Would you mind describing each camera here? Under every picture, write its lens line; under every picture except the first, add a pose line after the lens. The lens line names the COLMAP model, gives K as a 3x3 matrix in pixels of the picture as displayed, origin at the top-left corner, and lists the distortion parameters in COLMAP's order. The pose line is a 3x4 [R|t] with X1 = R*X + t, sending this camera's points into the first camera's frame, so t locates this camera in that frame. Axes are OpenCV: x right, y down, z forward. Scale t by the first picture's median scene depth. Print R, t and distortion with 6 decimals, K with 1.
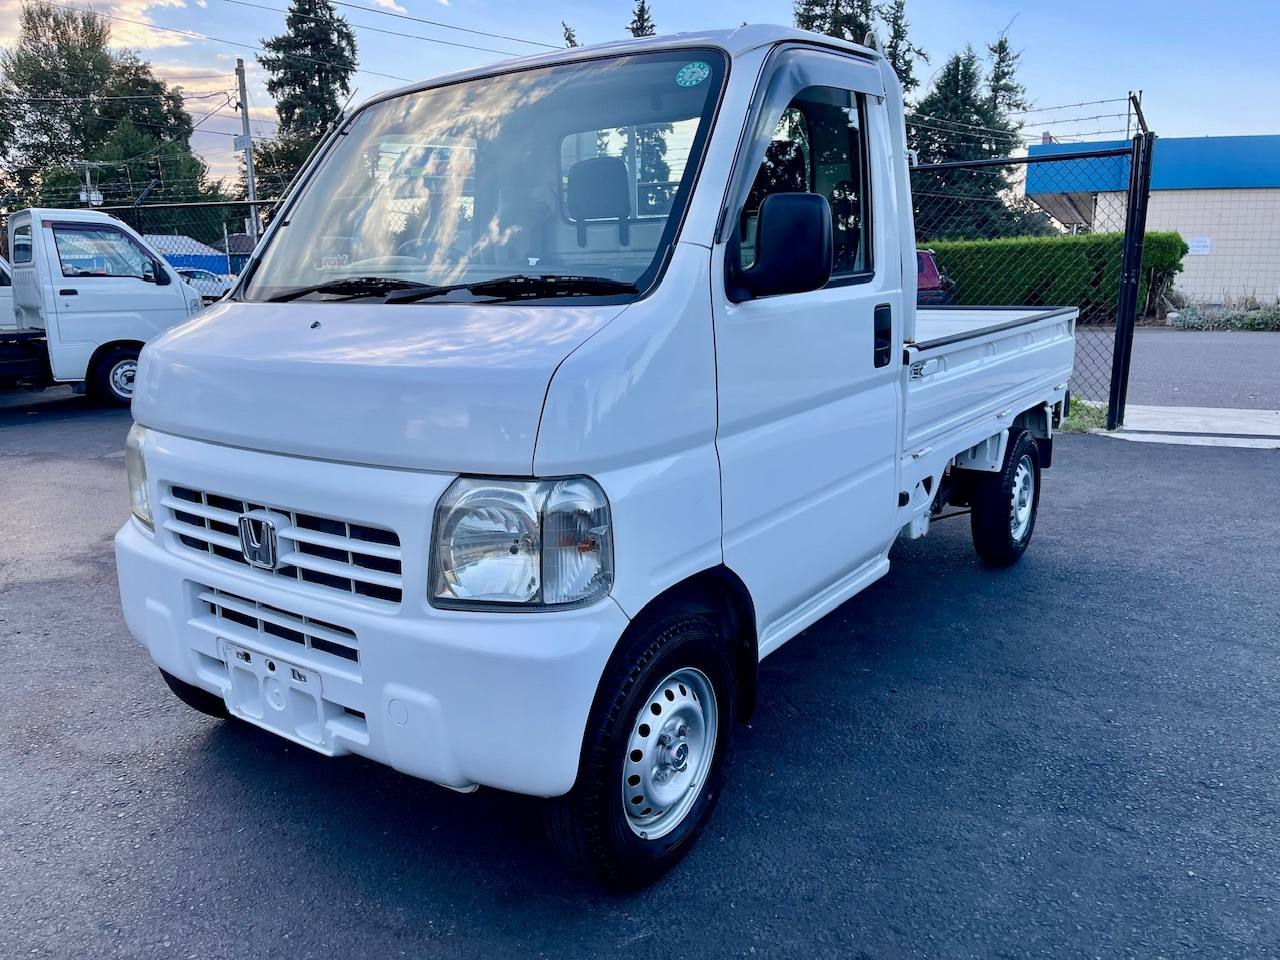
lens RADIAL K [[978.1, 0, 636.2], [0, 978.1, 482.5], [0, 0, 1]] dist [0.056896, -0.088463]
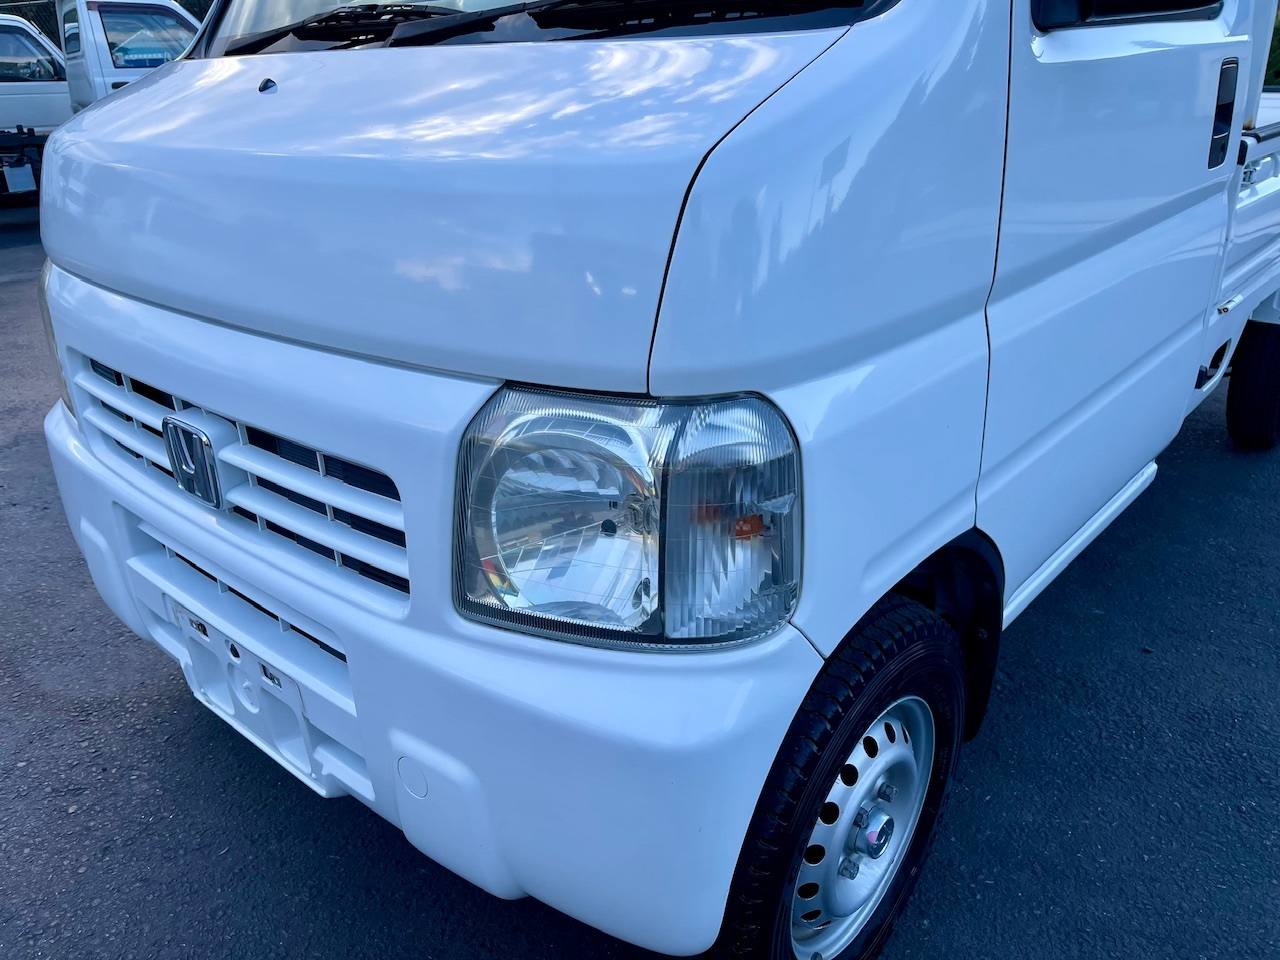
lens RADIAL K [[978.1, 0, 643.1], [0, 978.1, 488.6], [0, 0, 1]] dist [0.056896, -0.088463]
pose [[0.995796, 0.029484, -0.086721, -0.054738], [-0.012405, 0.981464, 0.191244, -0.045806], [0.090752, -0.189364, 0.977704, 0.435547]]
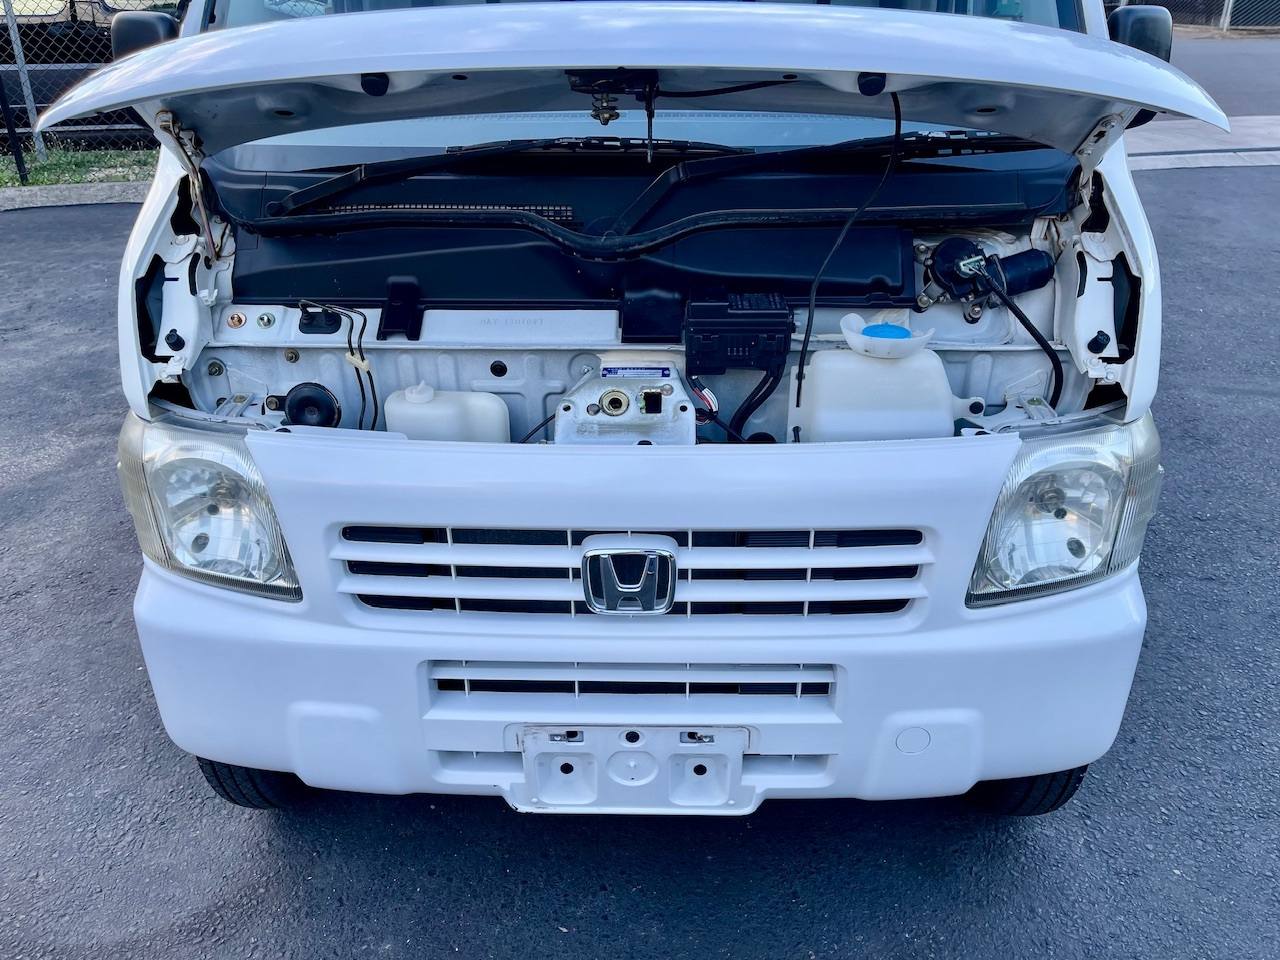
lens RADIAL K [[978.1, 0, 642.3], [0, 978.1, 484.6], [0, 0, 1]] dist [0.056896, -0.088463]
pose [[0.820909, -0.254994, 0.510966, -0.710250], [0.113290, 0.949705, 0.291934, -0.198455], [-0.559708, -0.181764, 0.808510, 0.482956]]
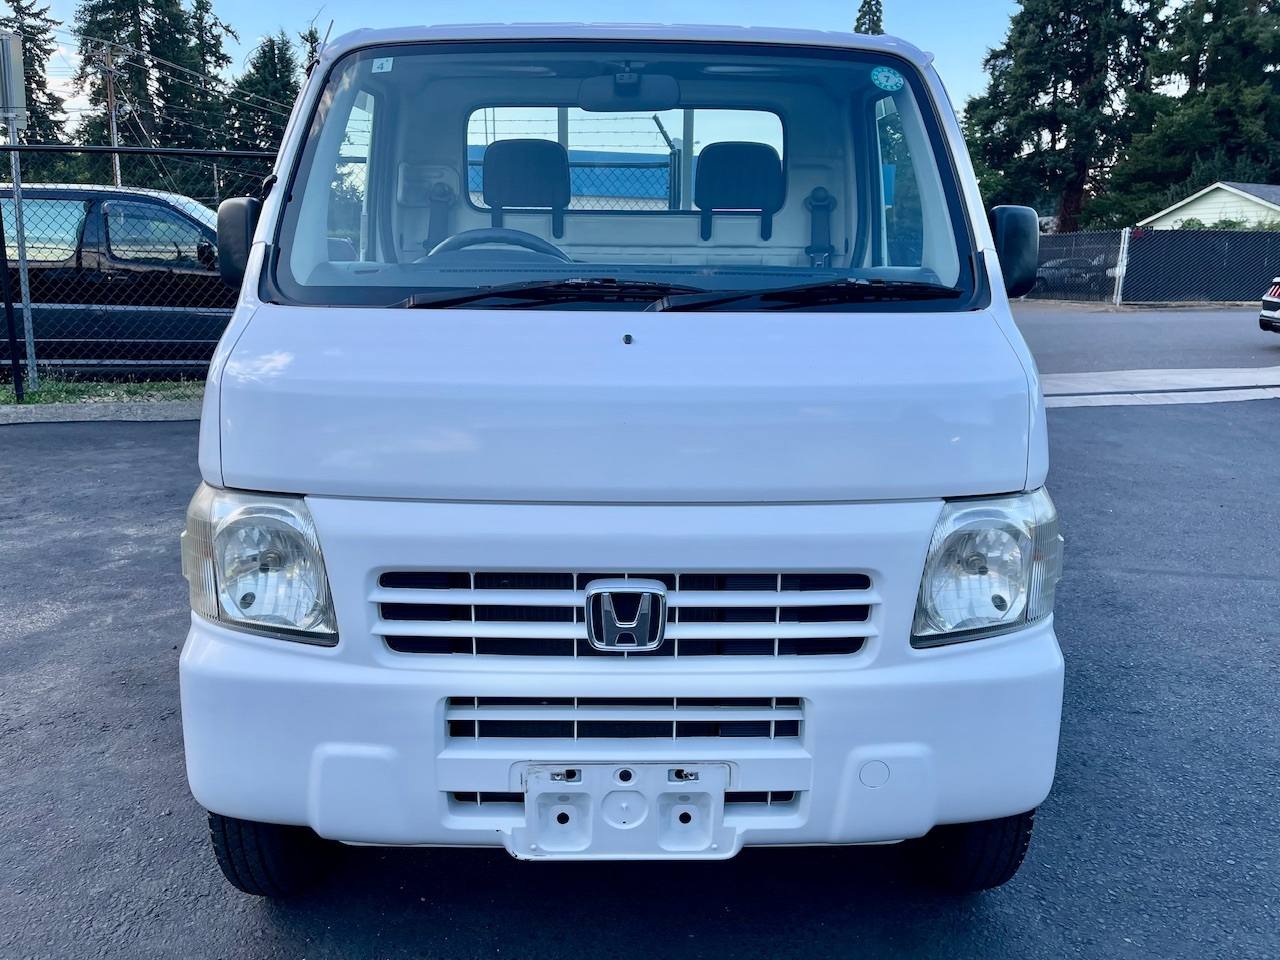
lens RADIAL K [[978.1, 0, 636.8], [0, 978.1, 486.2], [0, 0, 1]] dist [0.056896, -0.088463]
pose [[0.795080, -0.113287, 0.595831, -0.841844], [0.104241, 0.993306, 0.049760, -0.084025], [-0.597479, 0.022547, 0.801567, 0.380087]]
